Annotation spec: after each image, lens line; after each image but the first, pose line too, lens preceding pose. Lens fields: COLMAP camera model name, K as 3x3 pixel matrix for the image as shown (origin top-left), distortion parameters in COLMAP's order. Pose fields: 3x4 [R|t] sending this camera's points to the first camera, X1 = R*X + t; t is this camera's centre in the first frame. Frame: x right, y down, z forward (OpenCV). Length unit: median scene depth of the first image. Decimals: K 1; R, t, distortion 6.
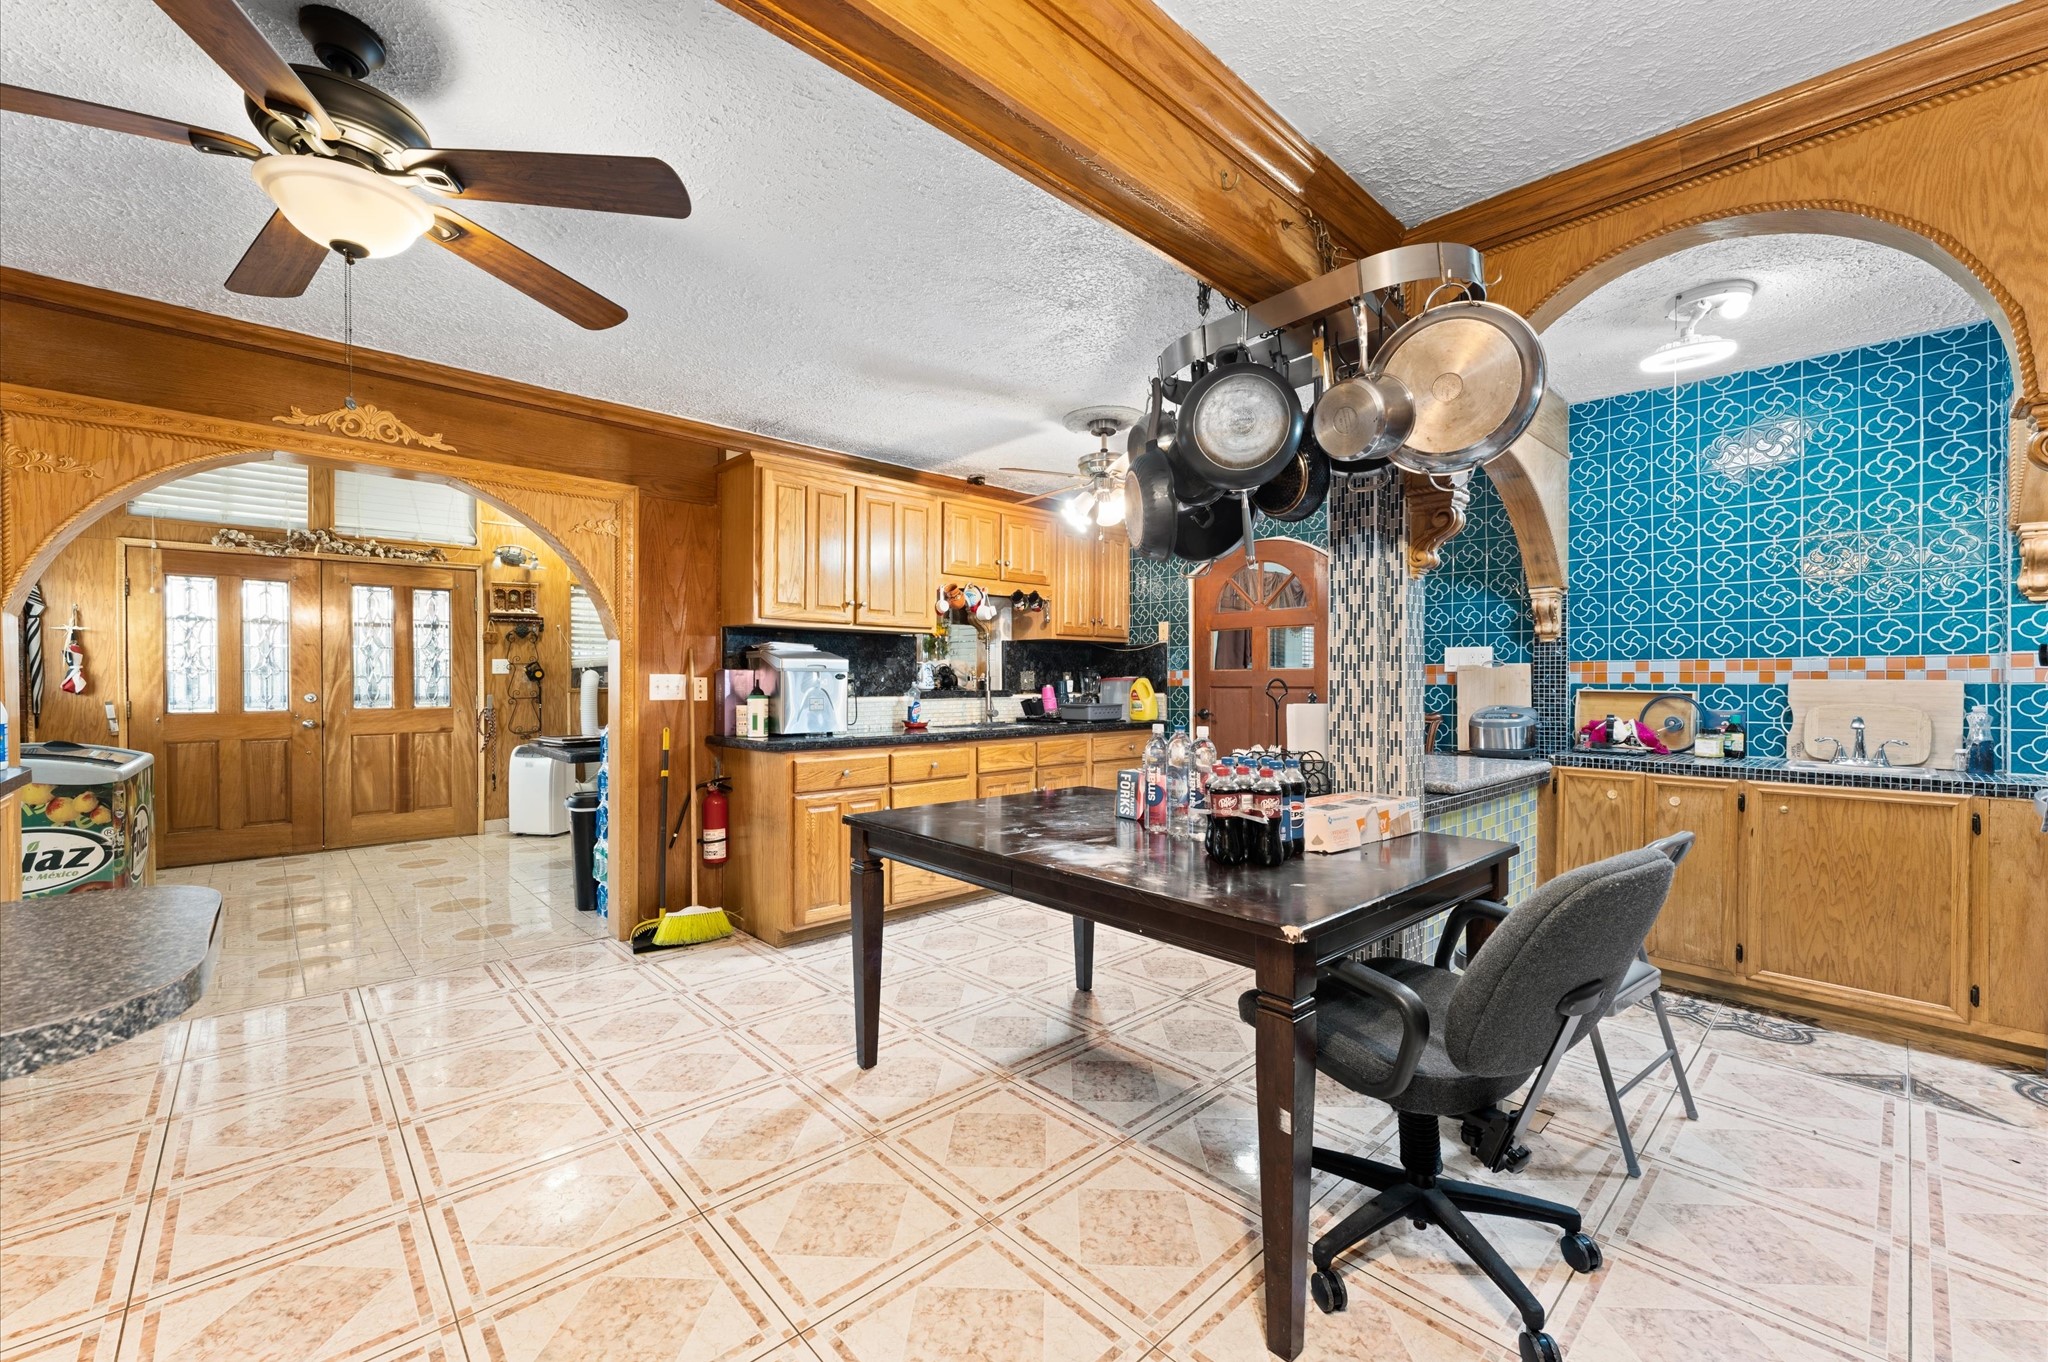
lens RADIAL K [[819.4, 0, 1020.8], [0, 819.4, 683.2], [0, 0, 1]] dist [-0.001307, -0.000048]
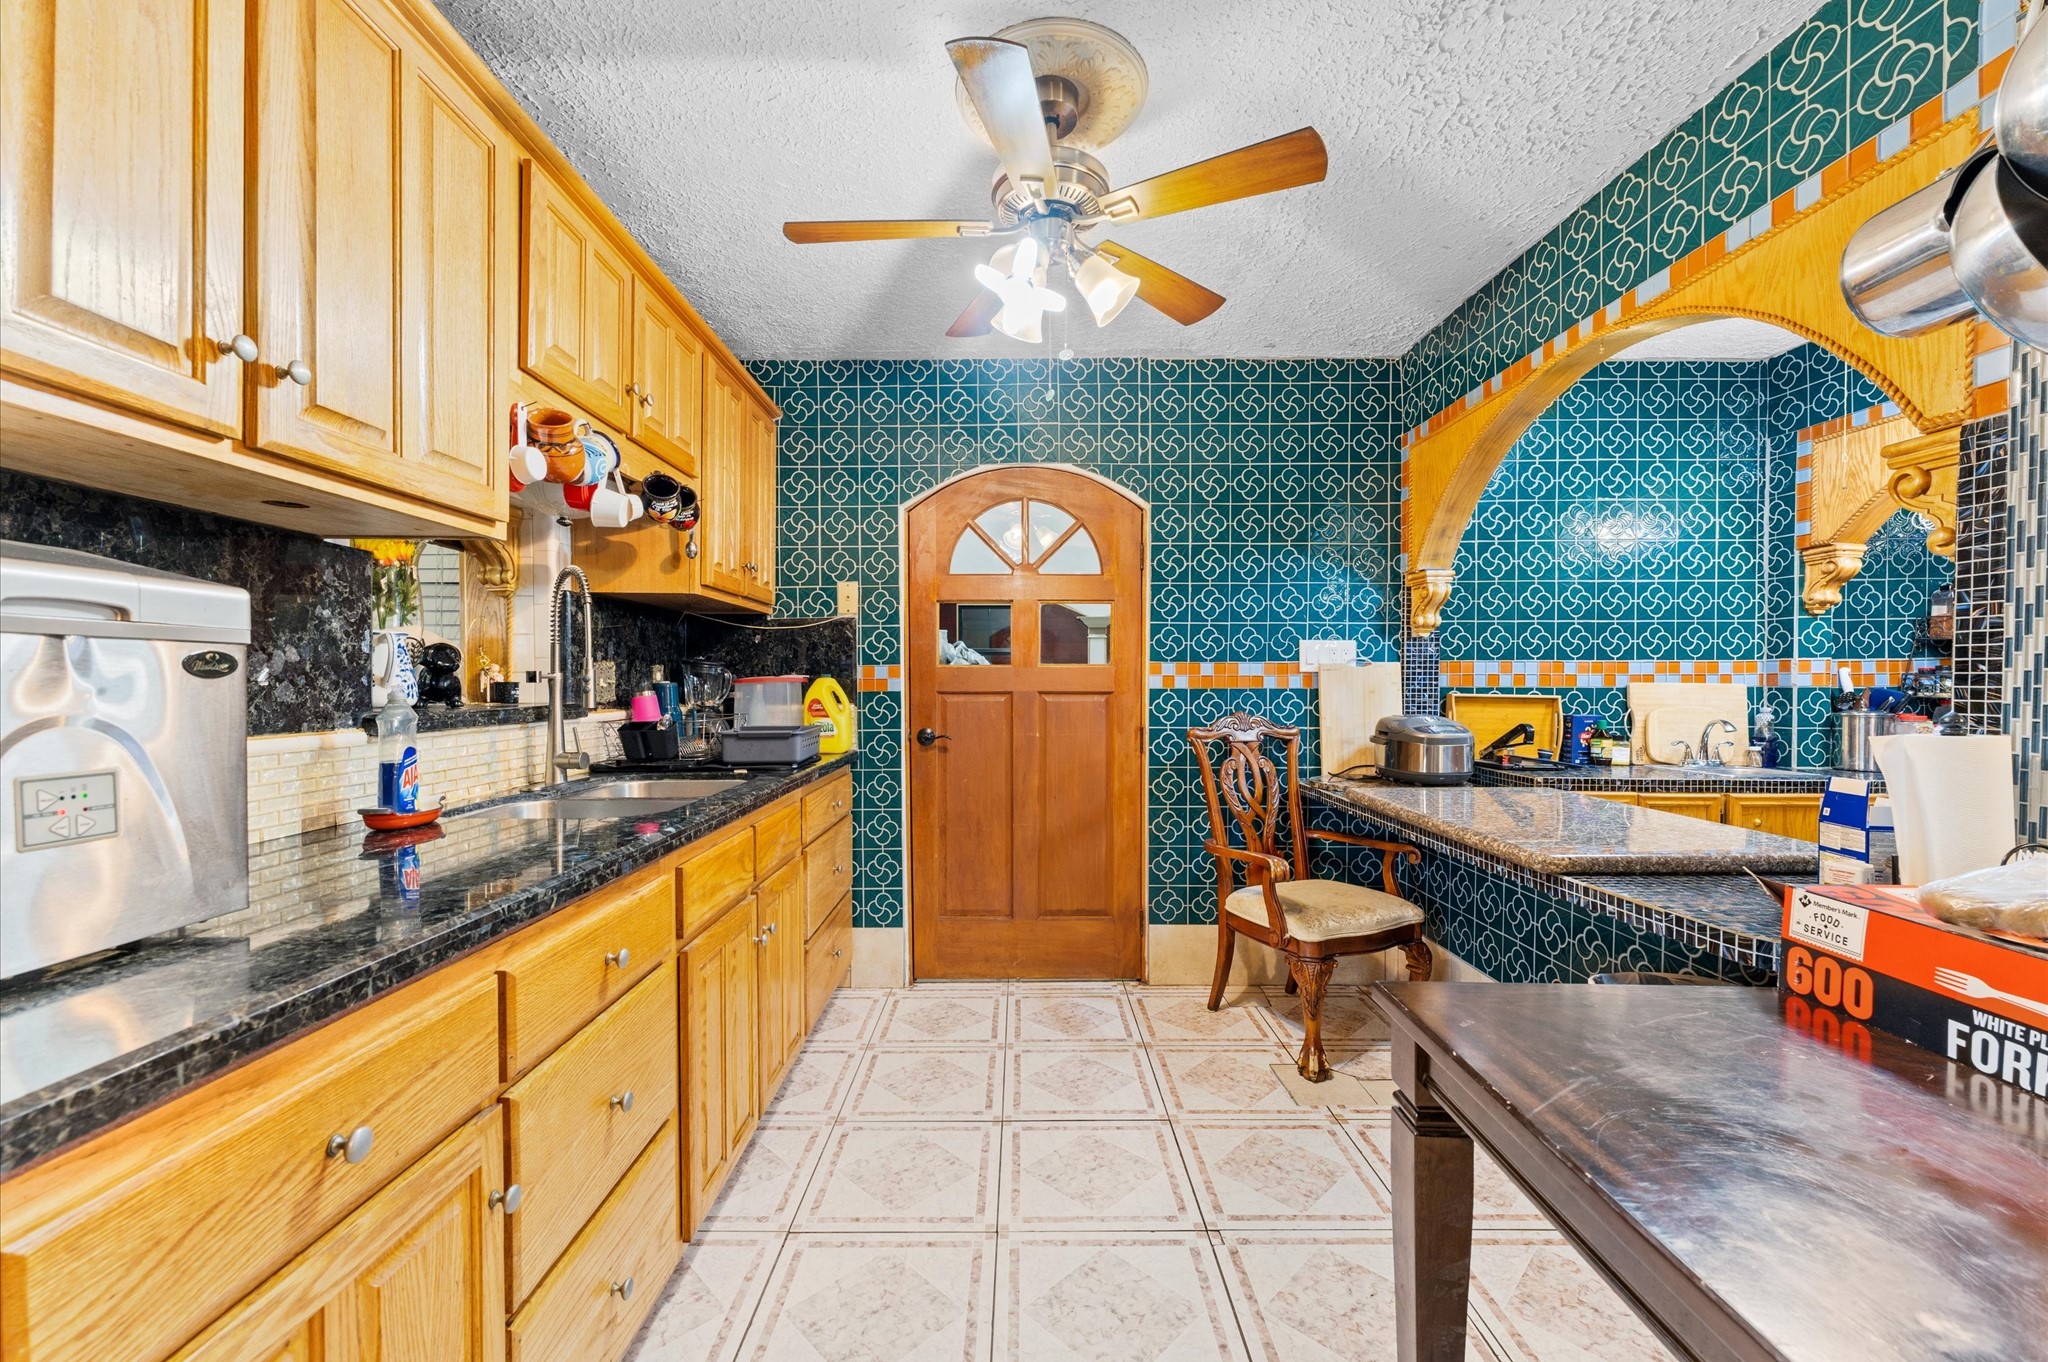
lens RADIAL K [[819.4, 0, 1021.4], [0, 819.4, 686.3], [0, 0, 1]] dist [-0.001307, -0.000048]
pose [[0.681939, -0.002993, 0.731403, -0.232316], [0.000237, 0.999992, 0.003871, -0.003450], [-0.731409, -0.002466, 0.681934, 0.700830]]
